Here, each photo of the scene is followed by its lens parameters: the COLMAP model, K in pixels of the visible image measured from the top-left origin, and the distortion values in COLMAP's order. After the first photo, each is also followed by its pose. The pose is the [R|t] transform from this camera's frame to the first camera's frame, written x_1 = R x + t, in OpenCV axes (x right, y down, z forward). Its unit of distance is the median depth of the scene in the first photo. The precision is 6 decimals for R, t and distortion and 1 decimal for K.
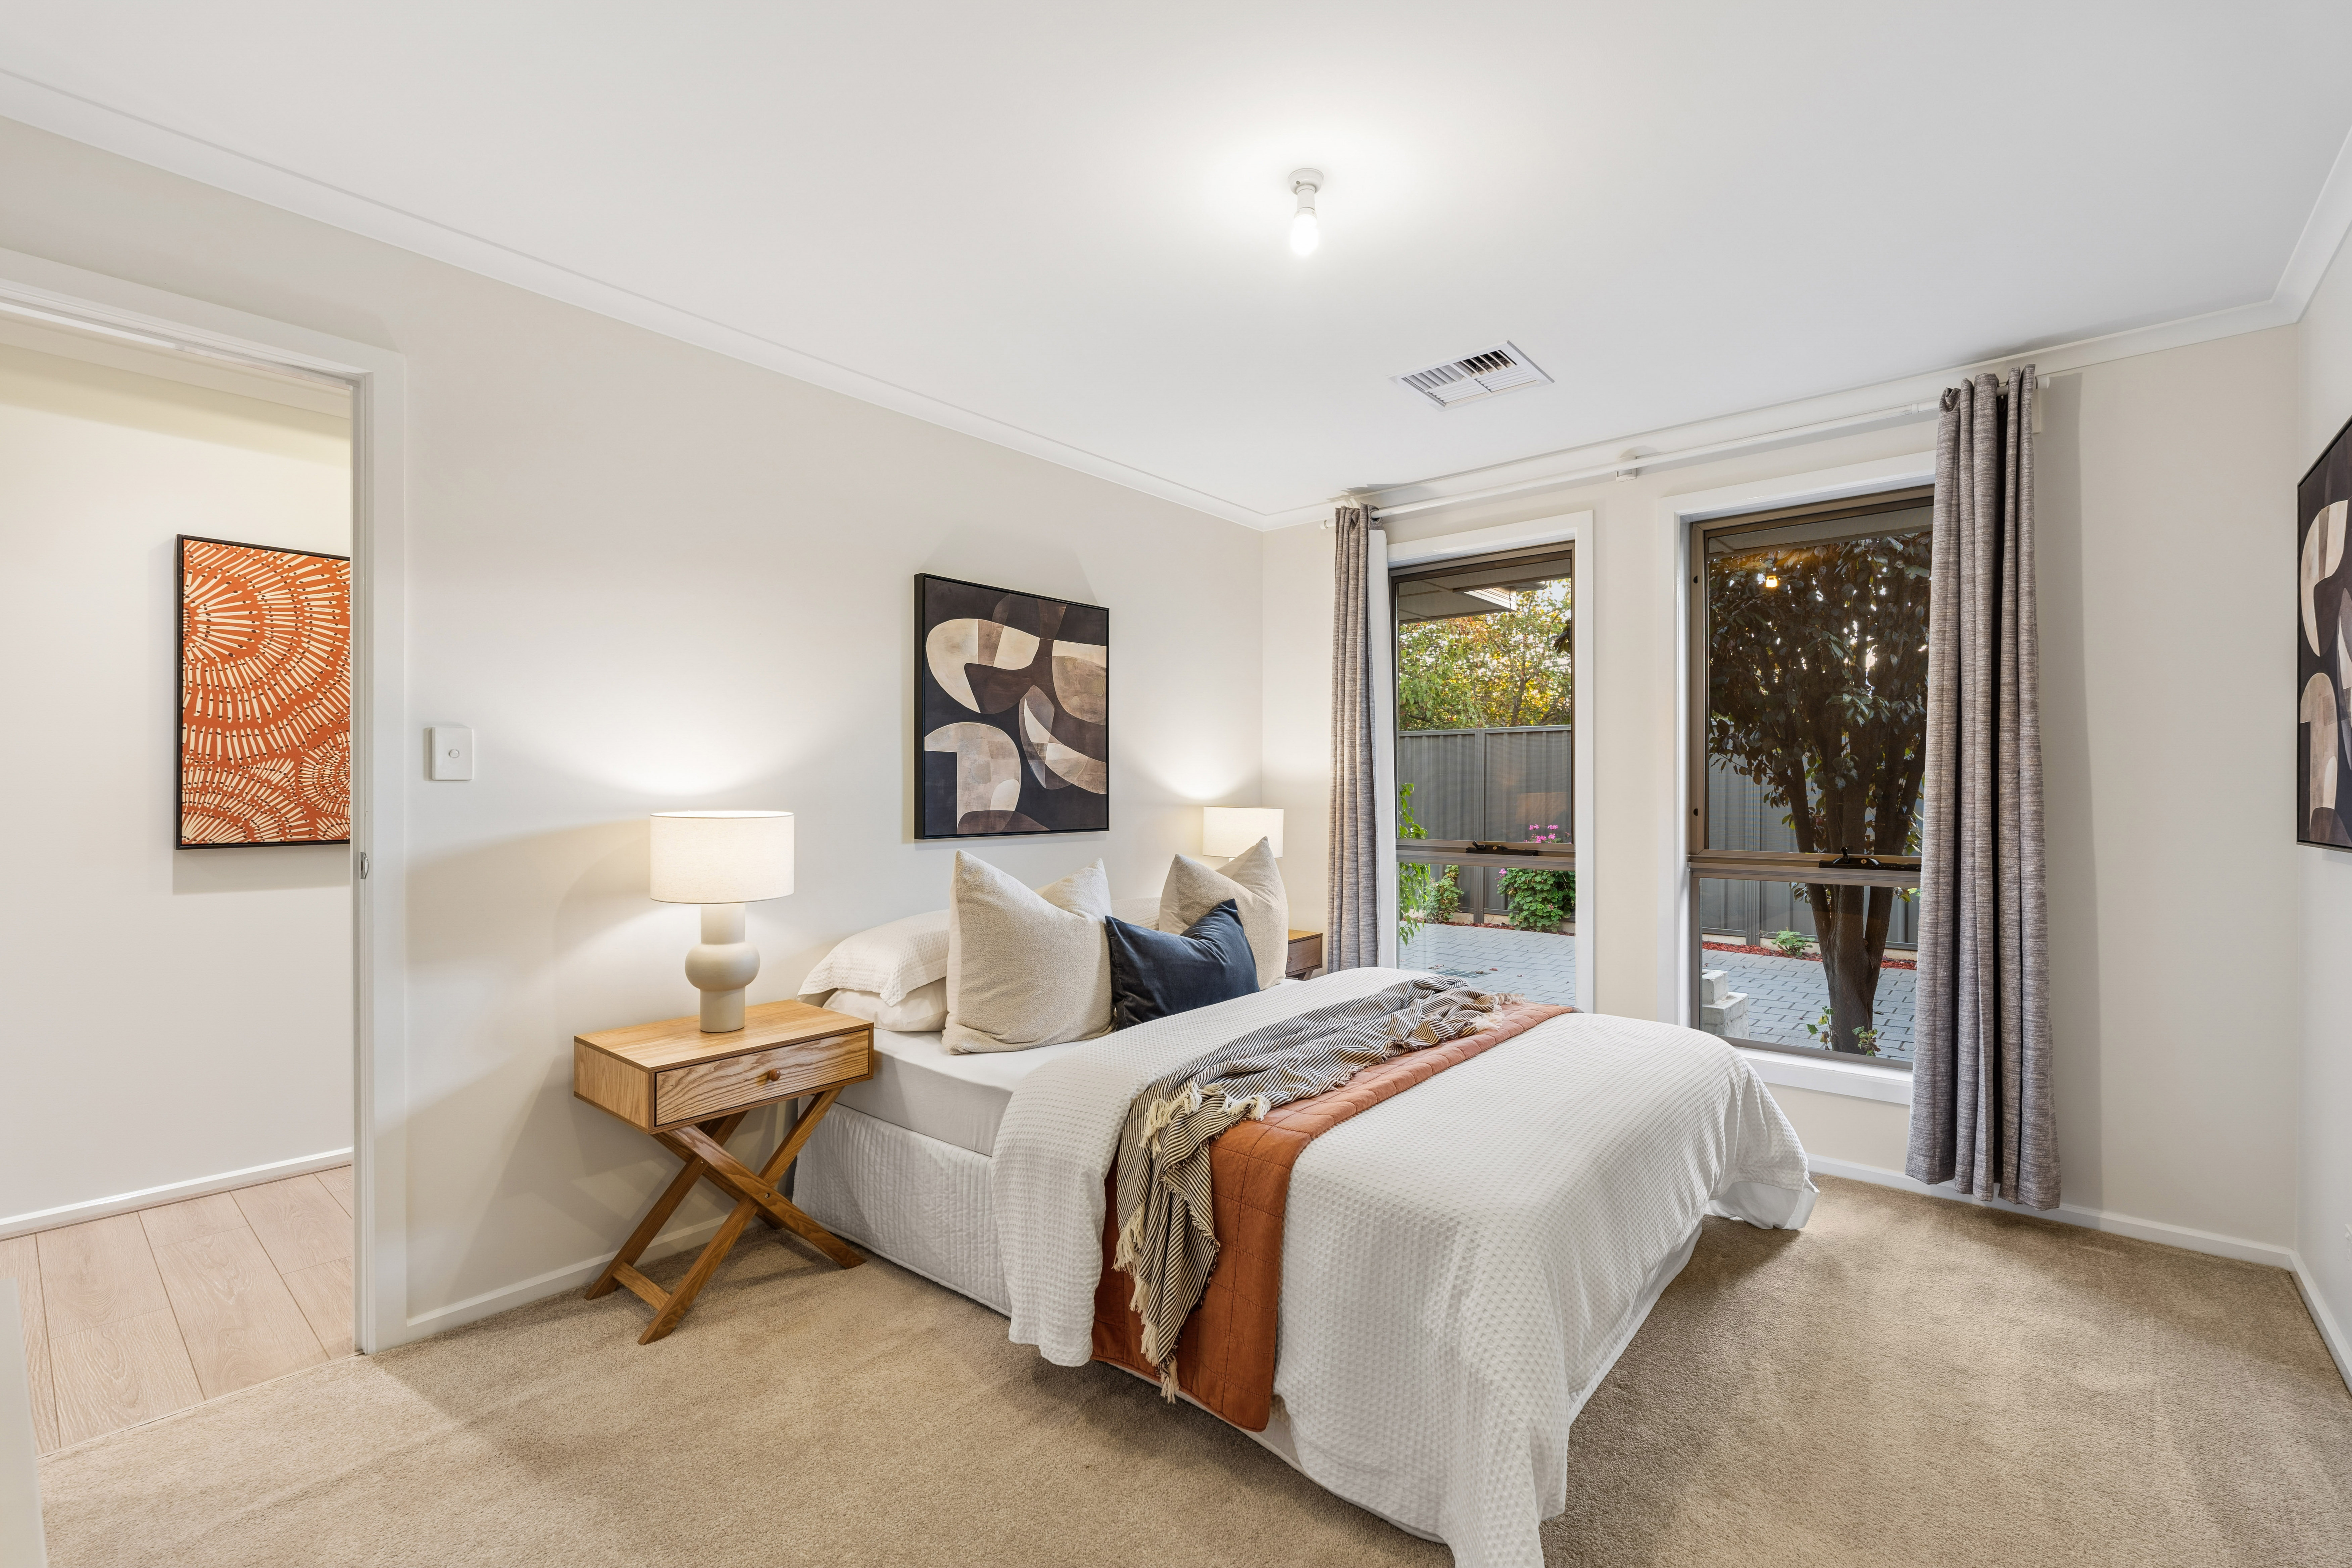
lens RADIAL K [[1017.9, 0, 1181.0], [0, 1017.9, 786.4], [0, 0, 1]] dist [-0.005178, 0.000550]
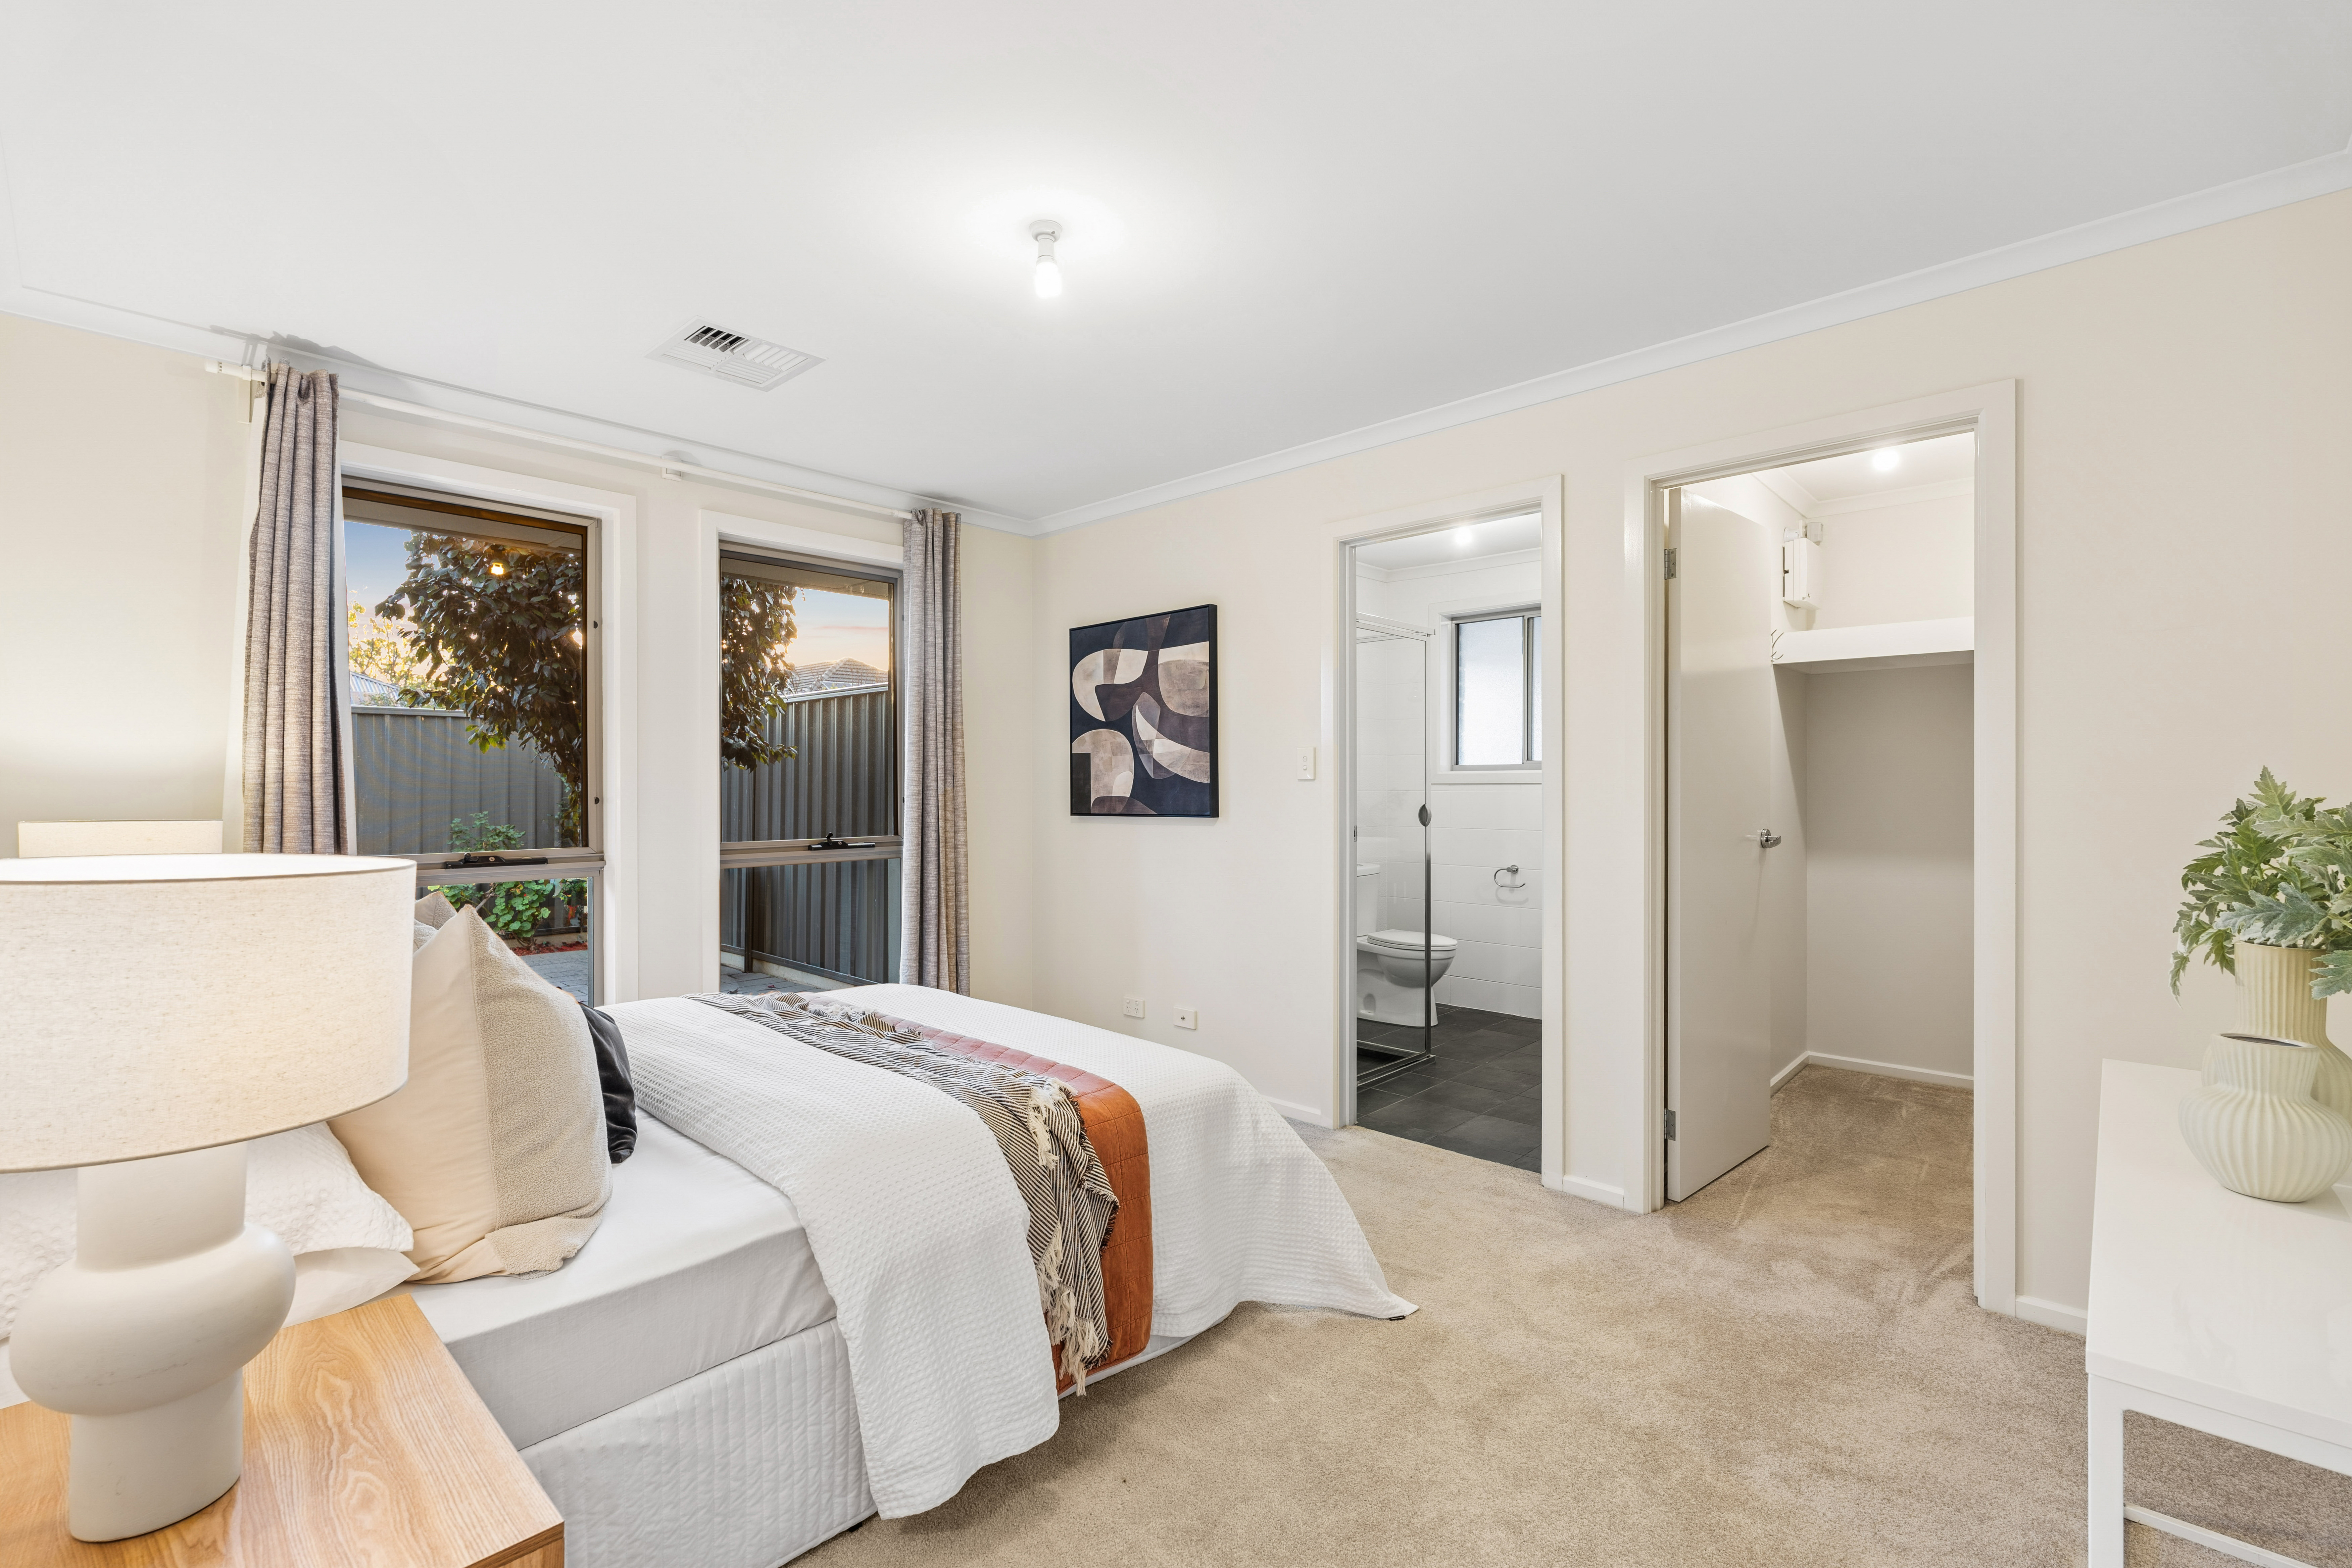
lens RADIAL K [[1017.9, 0, 1181.0], [0, 1017.9, 786.4], [0, 0, 1]] dist [-0.005178, 0.000550]
pose [[0.048106, -0.000022, 0.998842, -0.681371], [-0.000891, 1.000000, 0.000065, 0.001695], [-0.998842, -0.000893, 0.048106, 0.566120]]
